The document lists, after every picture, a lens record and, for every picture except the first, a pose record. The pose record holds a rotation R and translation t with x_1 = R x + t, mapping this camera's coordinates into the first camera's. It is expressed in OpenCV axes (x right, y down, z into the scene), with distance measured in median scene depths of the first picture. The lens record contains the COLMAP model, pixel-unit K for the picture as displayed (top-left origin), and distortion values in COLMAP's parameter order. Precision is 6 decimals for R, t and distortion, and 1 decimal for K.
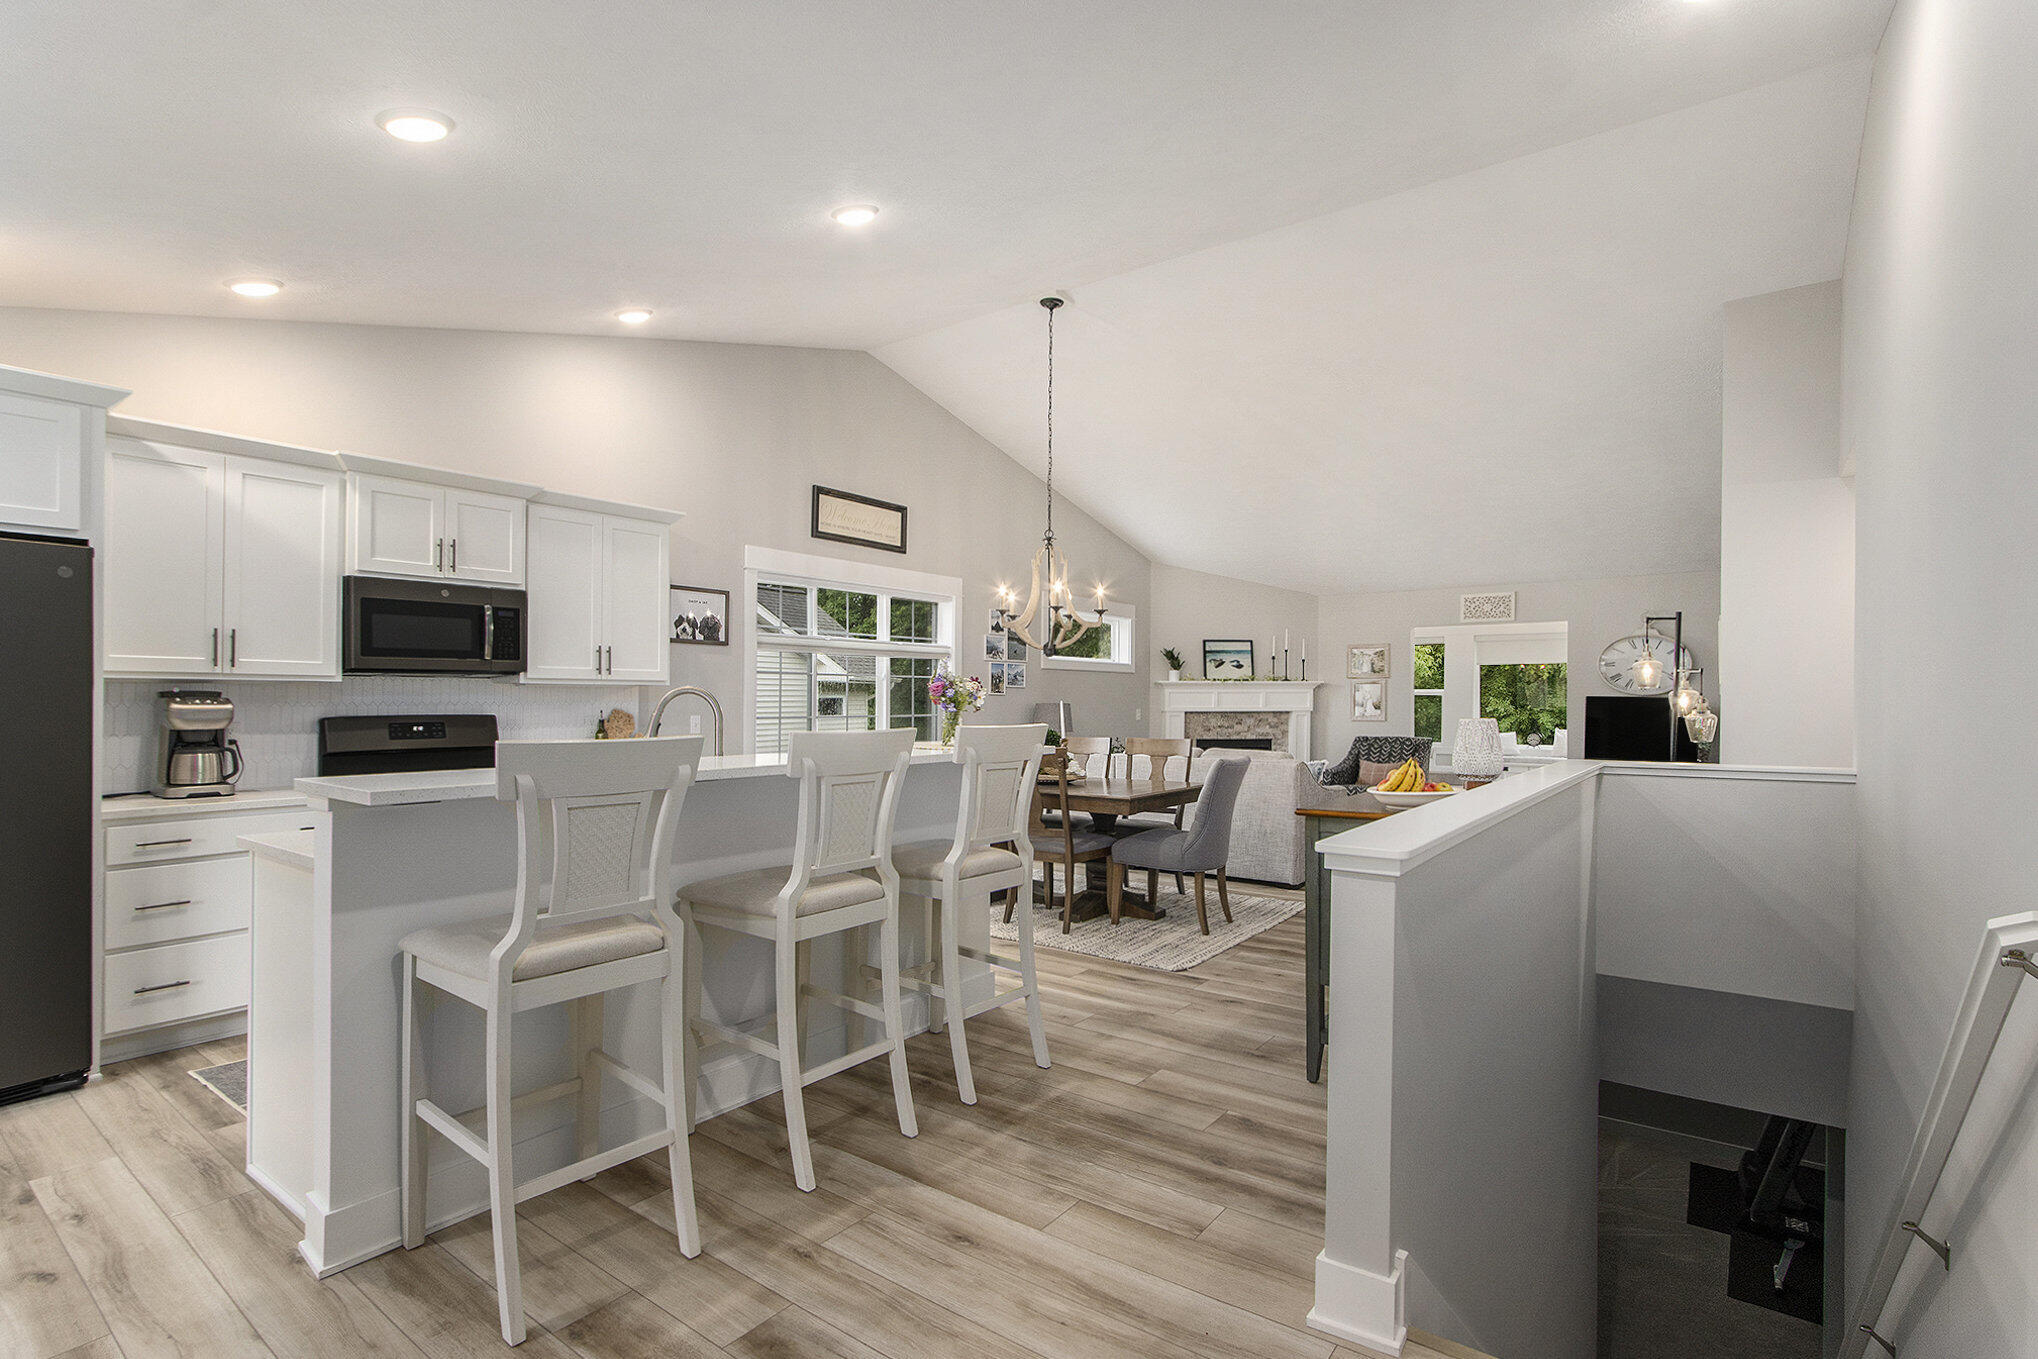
lens RADIAL K [[964.6, 0, 1008.8], [0, 964.6, 695.0], [0, 0, 1]] dist [-0.018714, 0.003250]
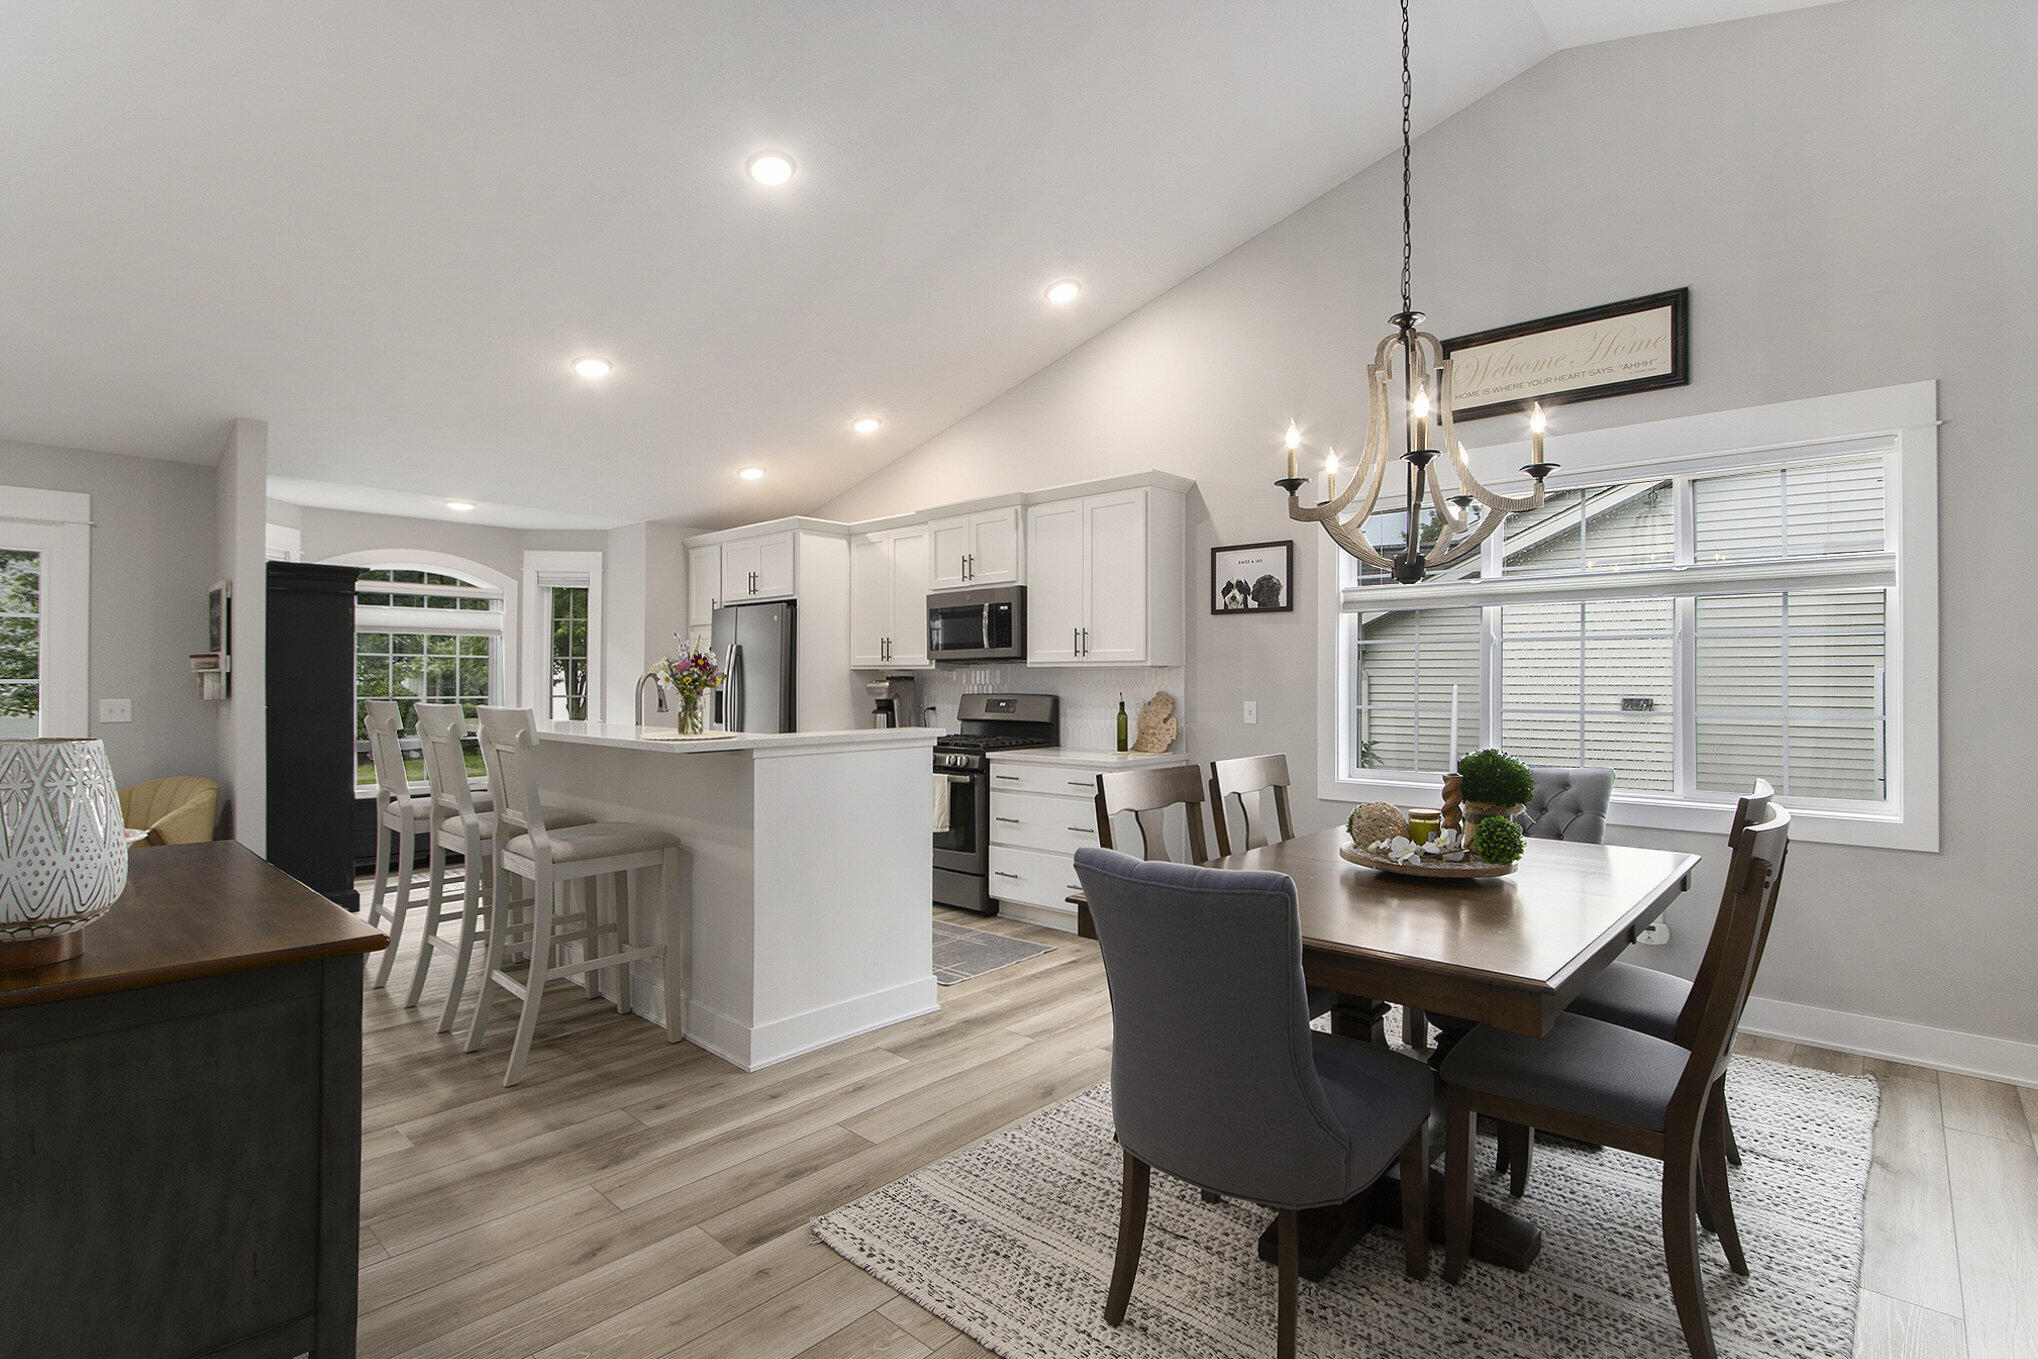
lens RADIAL K [[964.6, 0, 1020.2], [0, 964.6, 670.4], [0, 0, 1]] dist [-0.018714, 0.003250]
pose [[-0.089843, -0.011826, -0.995886, 0.334901], [0.003762, 0.999918, -0.012214, 0.003086], [0.995949, -0.004844, -0.089791, 0.583388]]
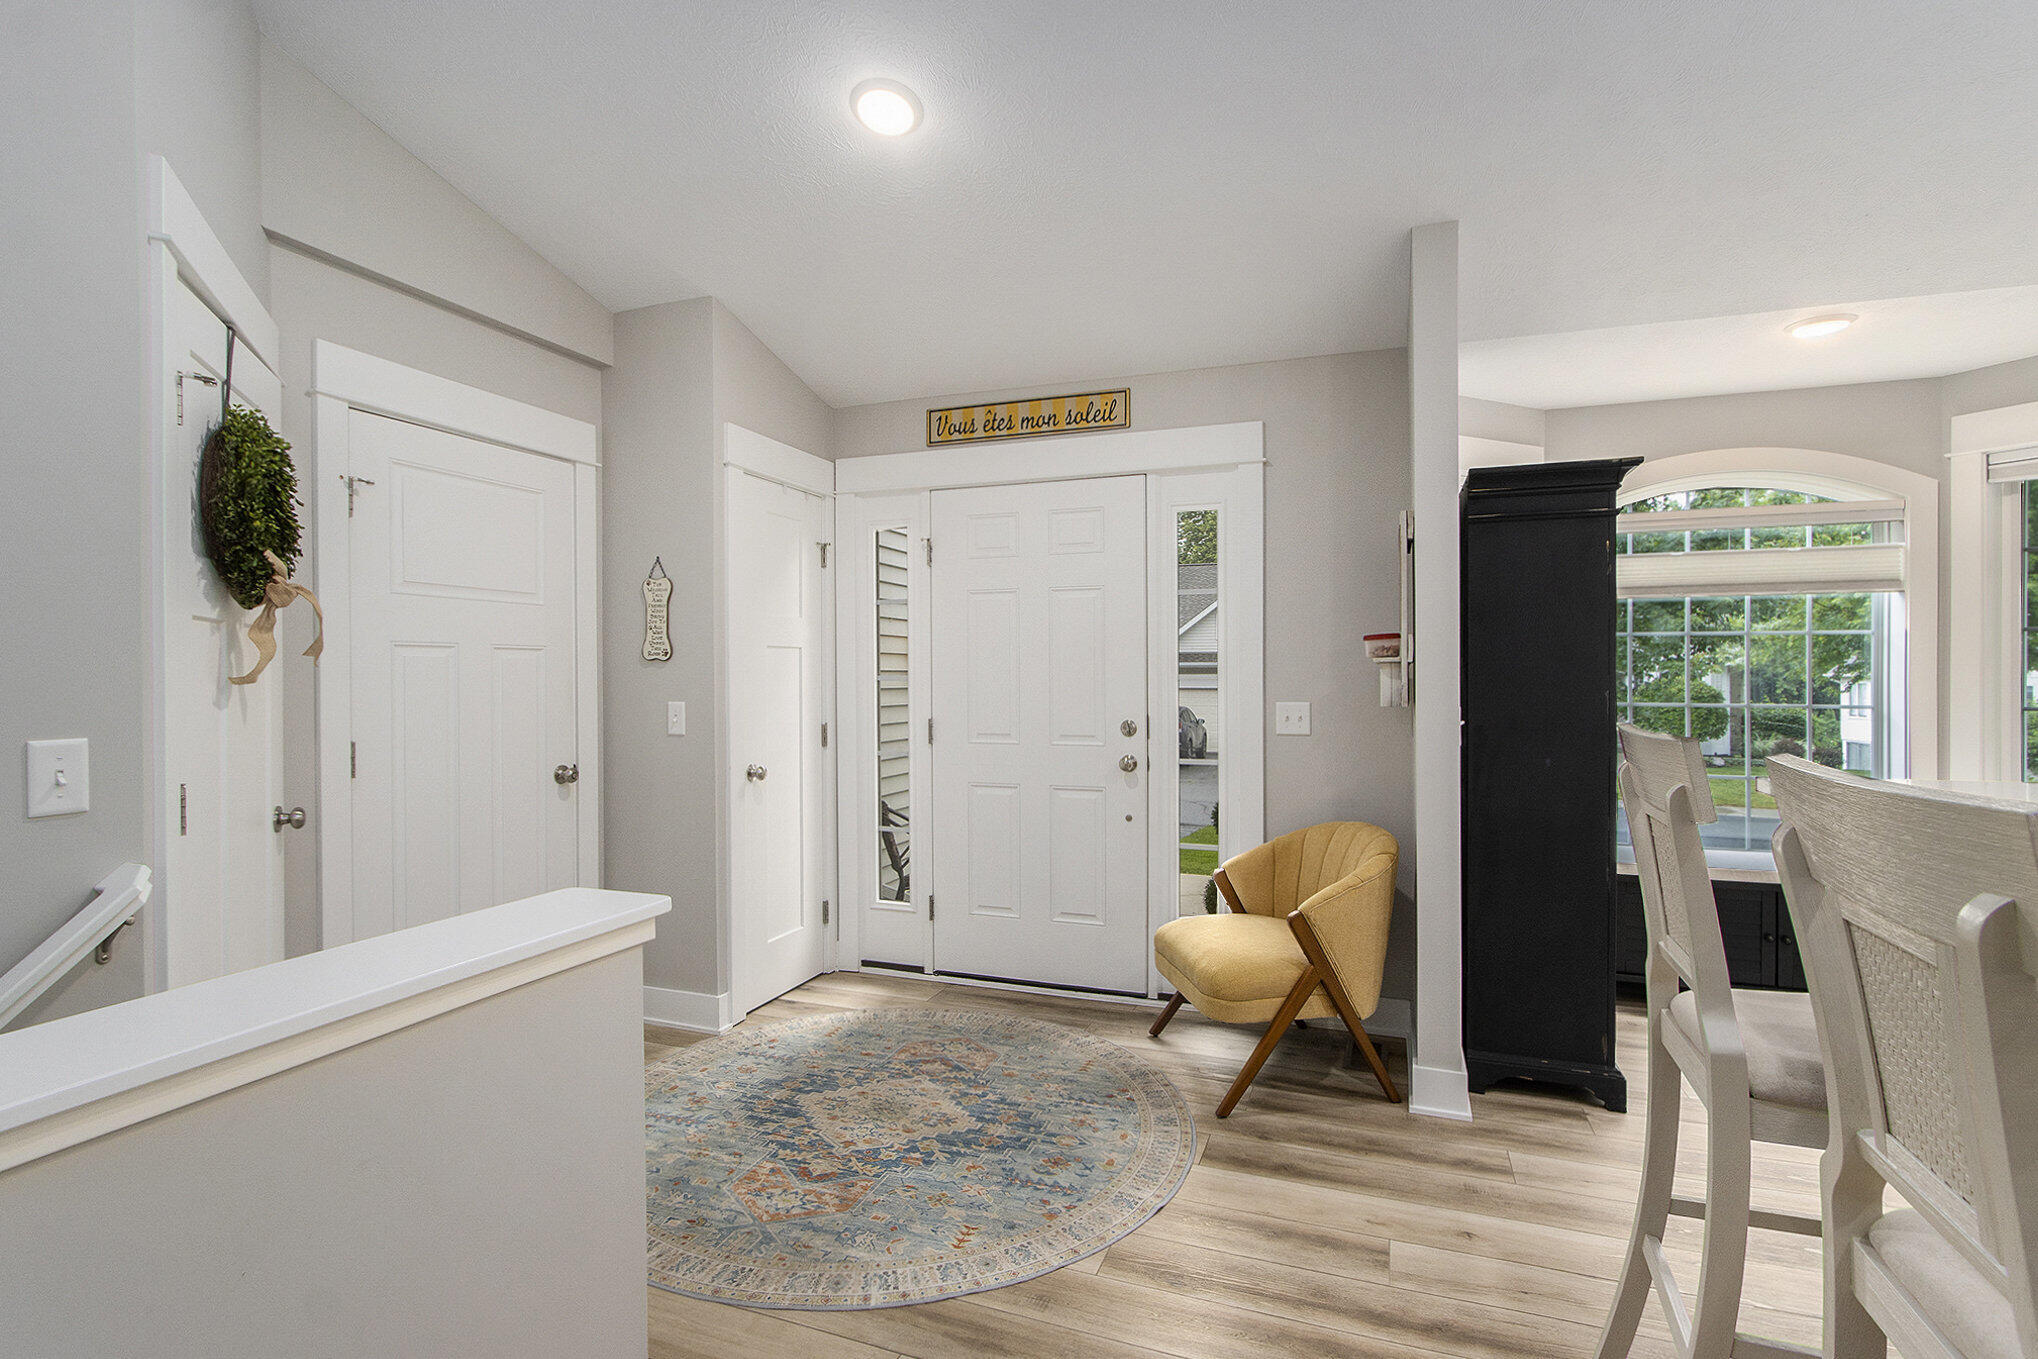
lens RADIAL K [[964.6, 0, 1015.0], [0, 964.6, 674.1], [0, 0, 1]] dist [-0.018714, 0.003250]
pose [[-0.958398, -0.001142, -0.285433, 0.061956], [0.000352, 0.999987, -0.005184, 0.001702], [0.285435, -0.005068, -0.958385, 0.365987]]
